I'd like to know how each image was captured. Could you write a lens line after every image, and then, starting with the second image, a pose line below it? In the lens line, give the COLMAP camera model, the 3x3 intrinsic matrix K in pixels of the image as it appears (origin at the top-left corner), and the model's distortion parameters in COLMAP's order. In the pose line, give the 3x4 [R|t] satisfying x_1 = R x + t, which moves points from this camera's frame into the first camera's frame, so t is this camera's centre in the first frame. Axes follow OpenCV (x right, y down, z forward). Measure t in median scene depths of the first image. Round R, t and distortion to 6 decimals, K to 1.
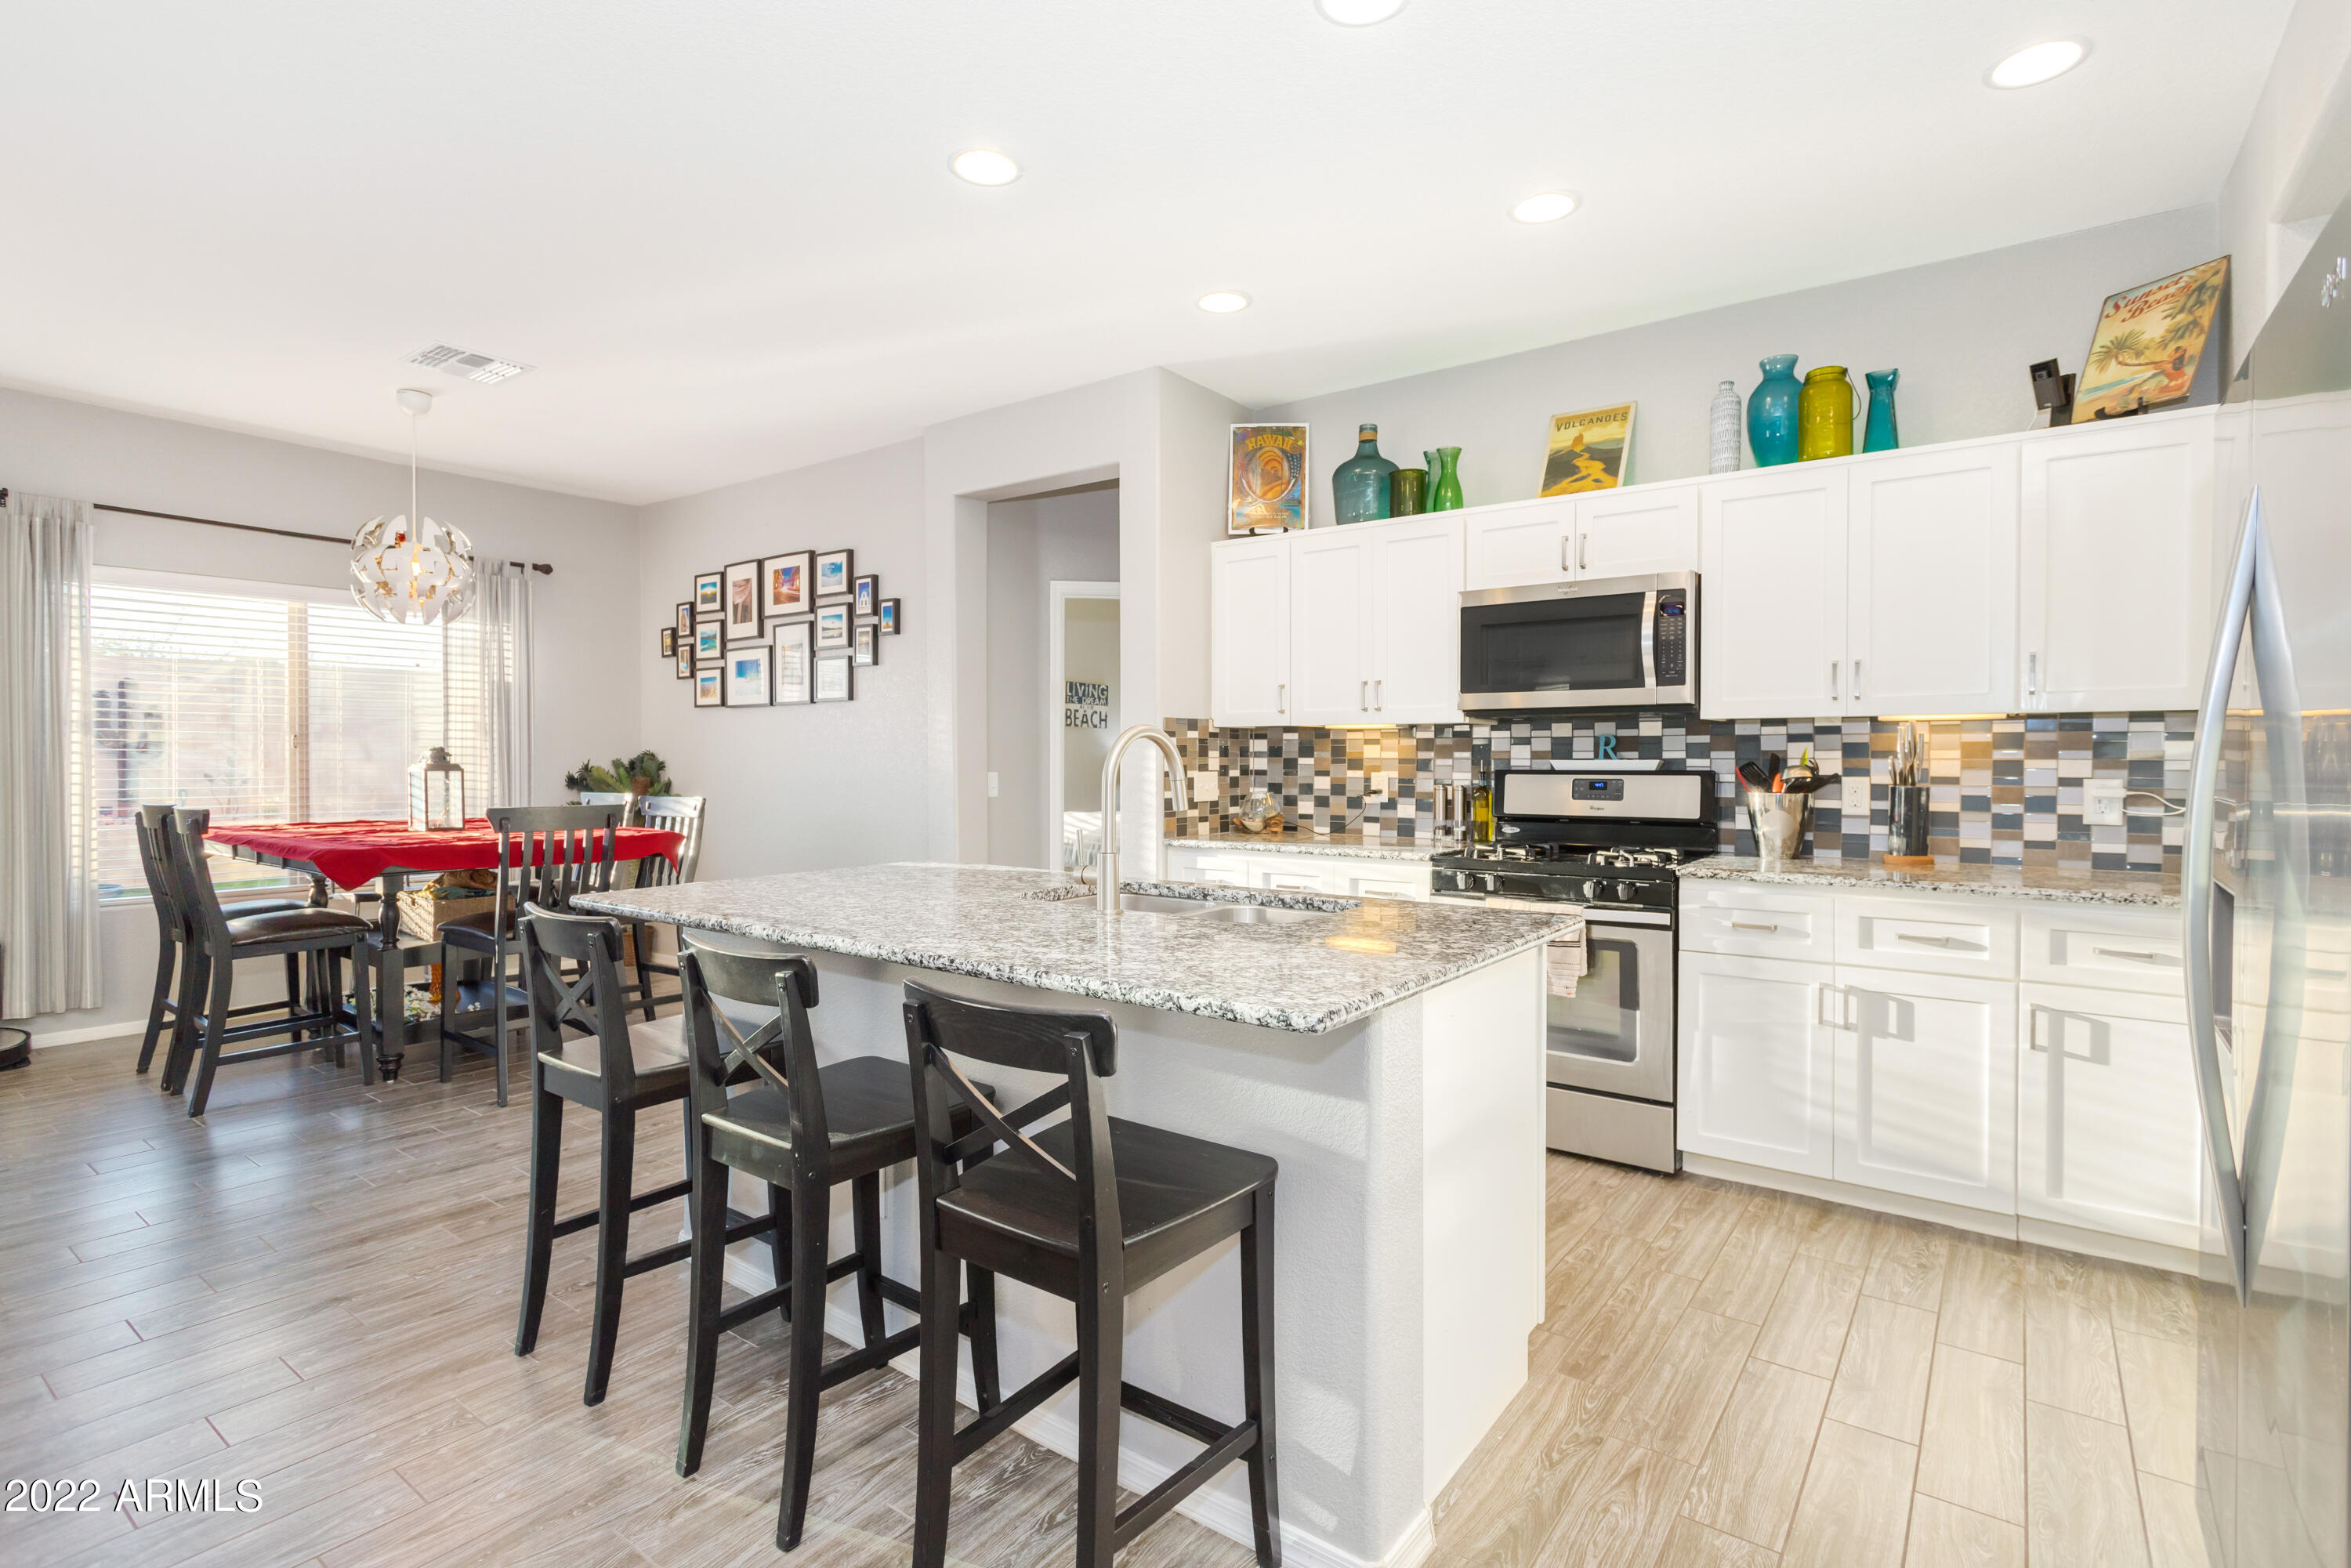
lens RADIAL K [[1130.4, 0, 1186.8], [0, 1130.4, 759.3], [0, 0, 1]] dist [0.002568, 0.000819]
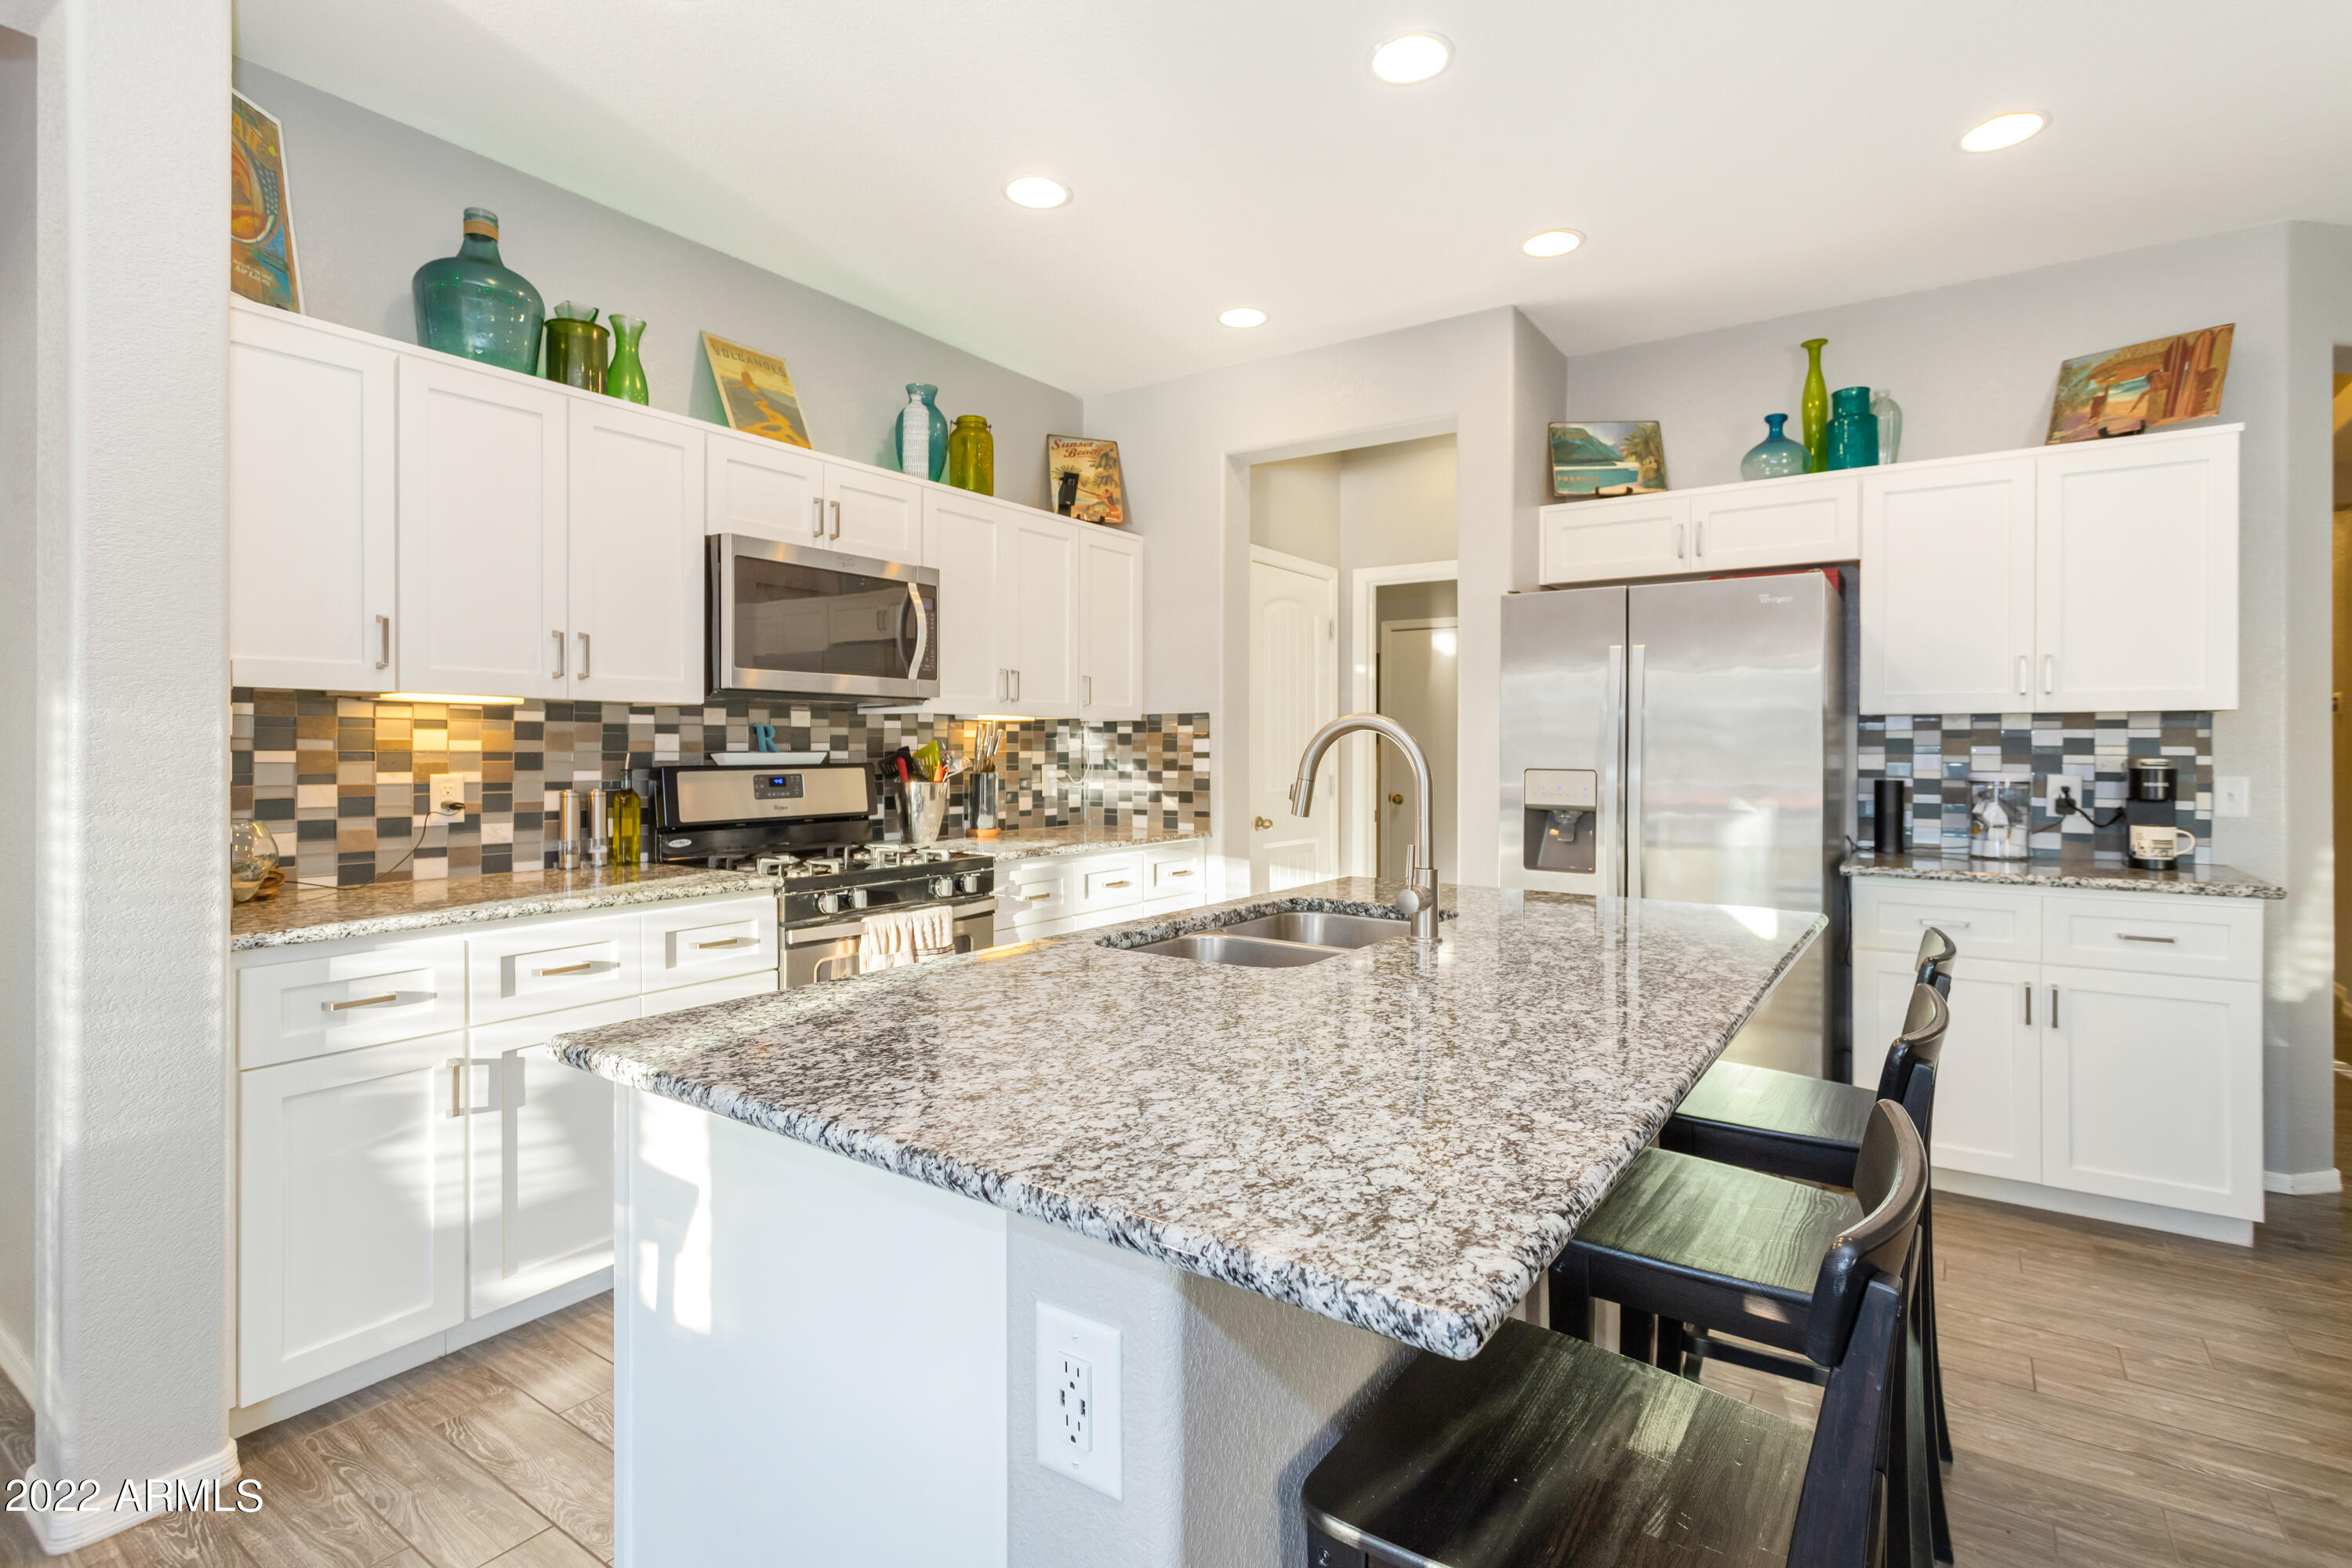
lens RADIAL K [[1131.0, 0, 1187.3], [0, 1131.0, 759.2], [0, 0, 1]] dist [0.002568, 0.000819]
pose [[-0.032394, -0.010961, 0.999415, -0.459728], [-0.002599, 0.999937, 0.010882, -0.004261], [-0.999472, -0.002245, -0.032421, 0.623837]]
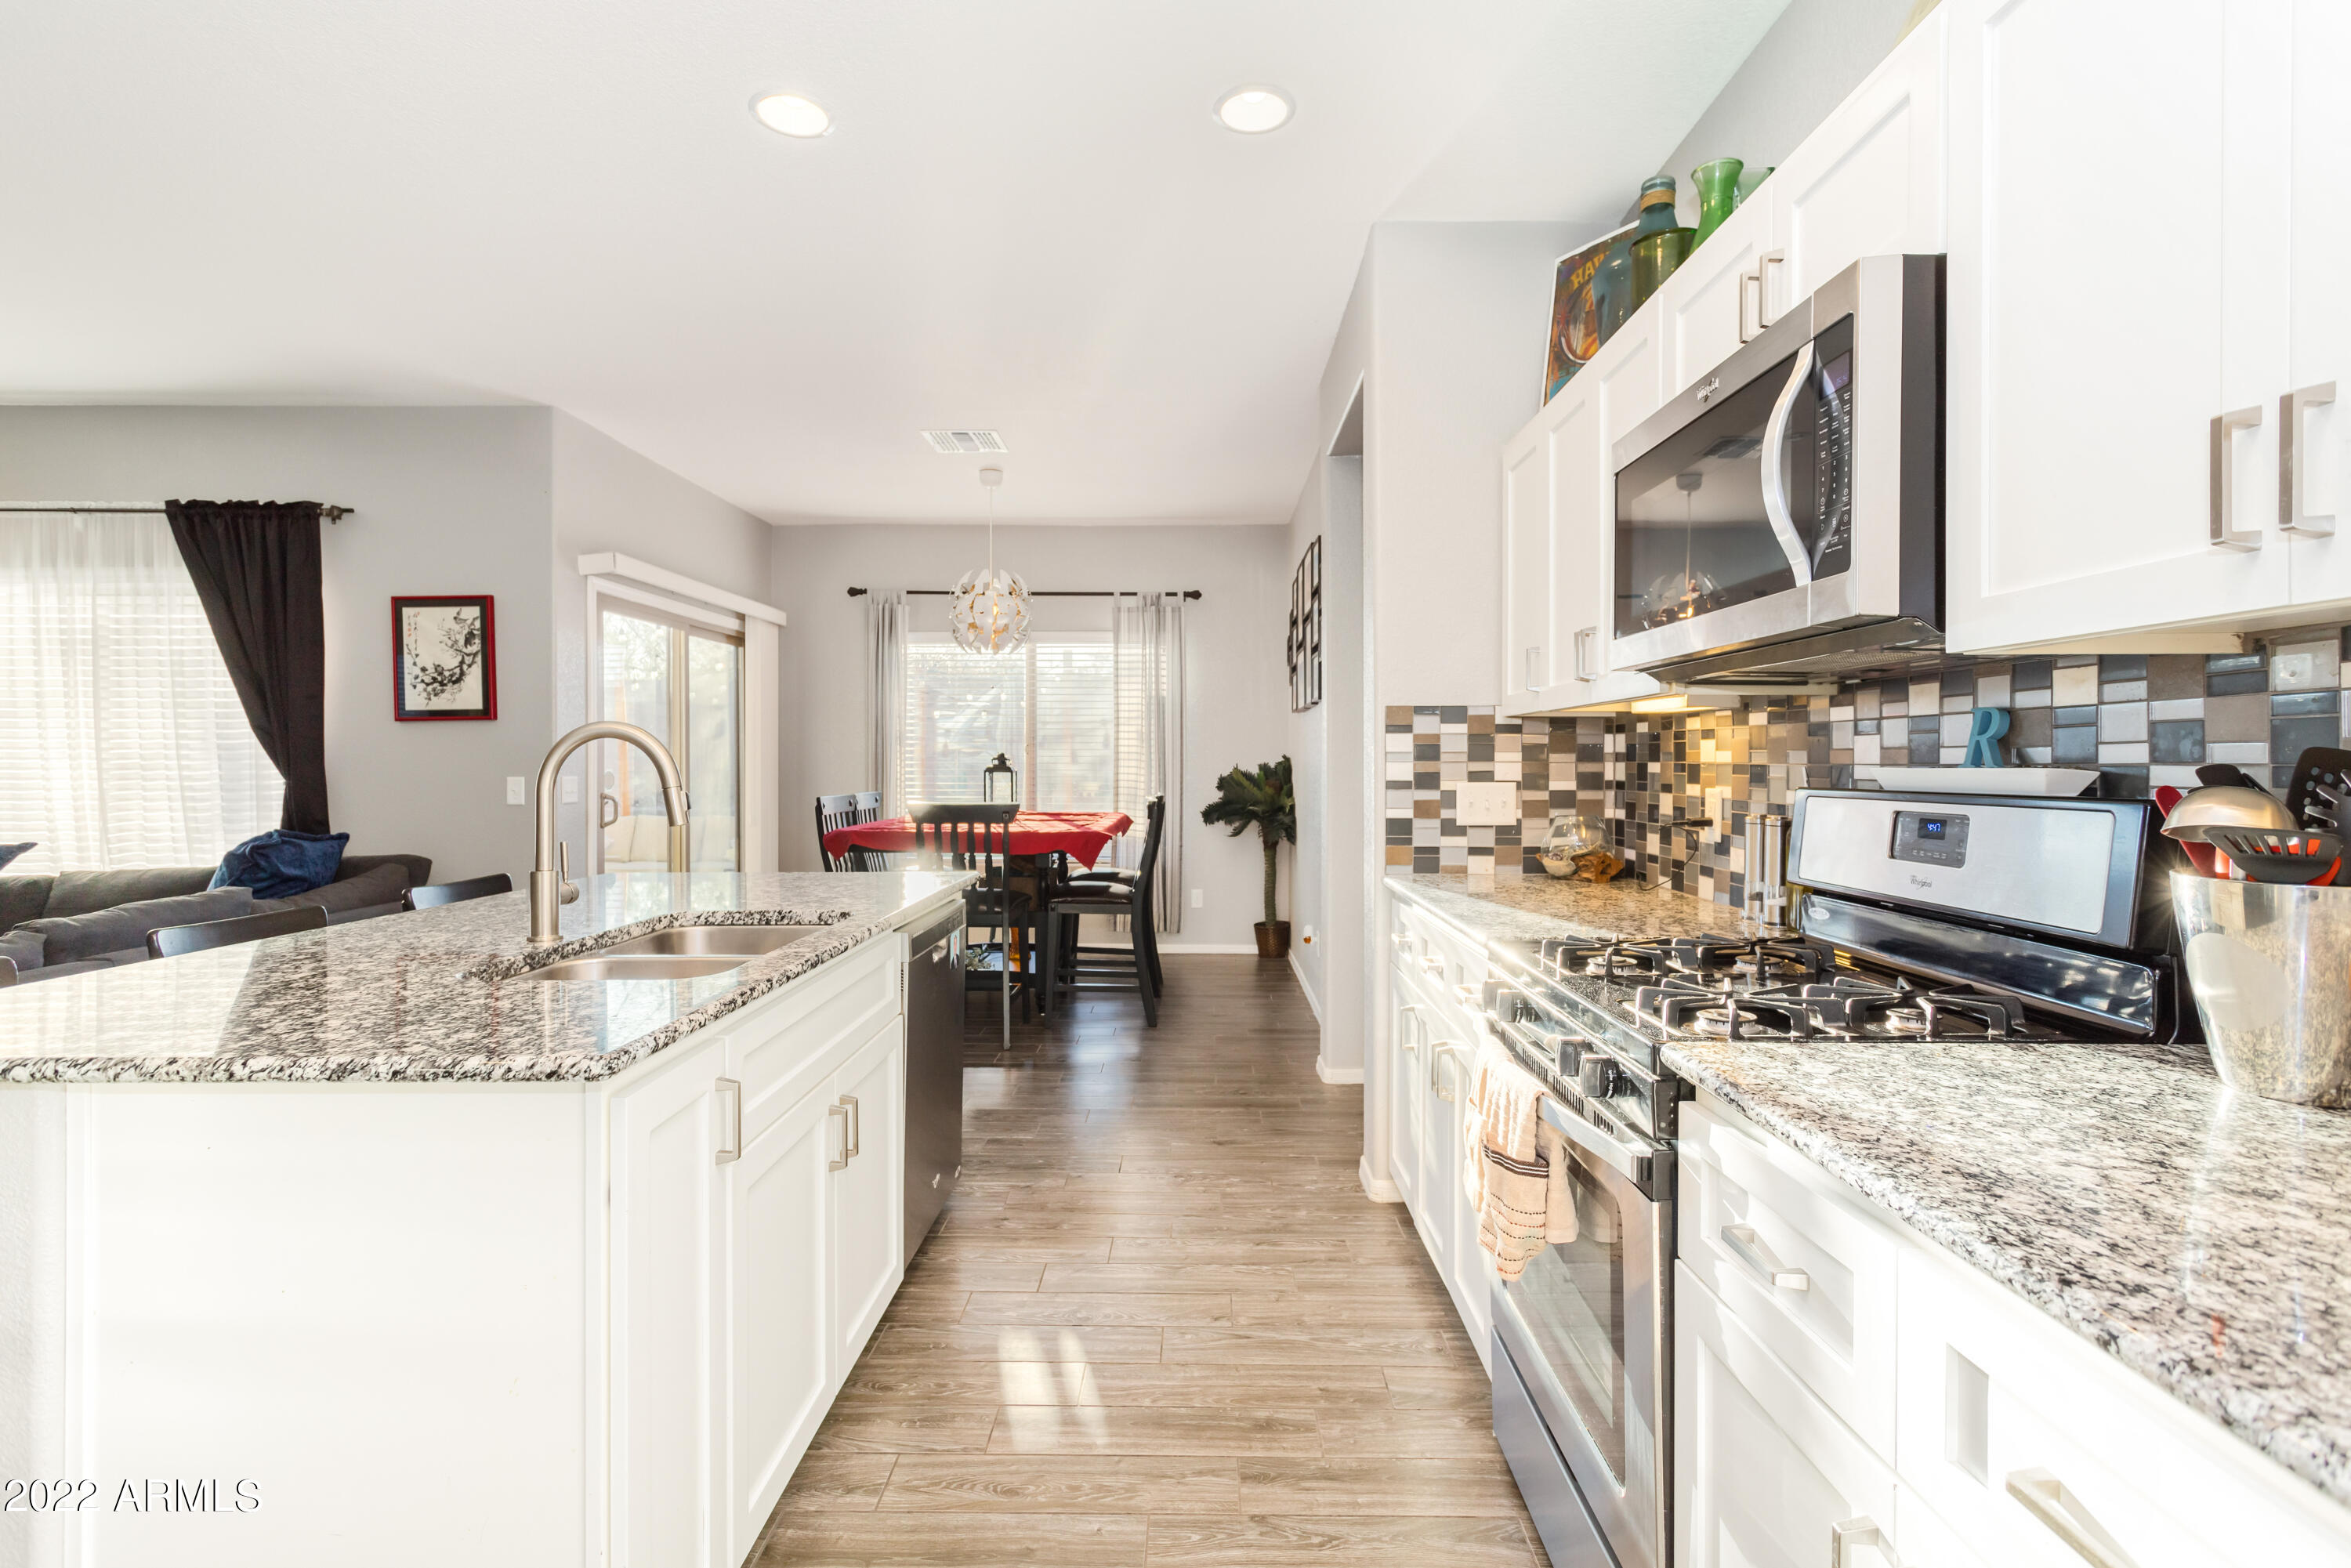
lens RADIAL K [[1130.4, 0, 1186.8], [0, 1130.4, 759.3], [0, 0, 1]] dist [0.002568, 0.000819]
pose [[0.584497, -0.001799, -0.811394, 0.477277], [-0.000190, 0.999997, -0.002354, -0.001401], [0.811396, 0.001530, 0.584495, 0.462562]]
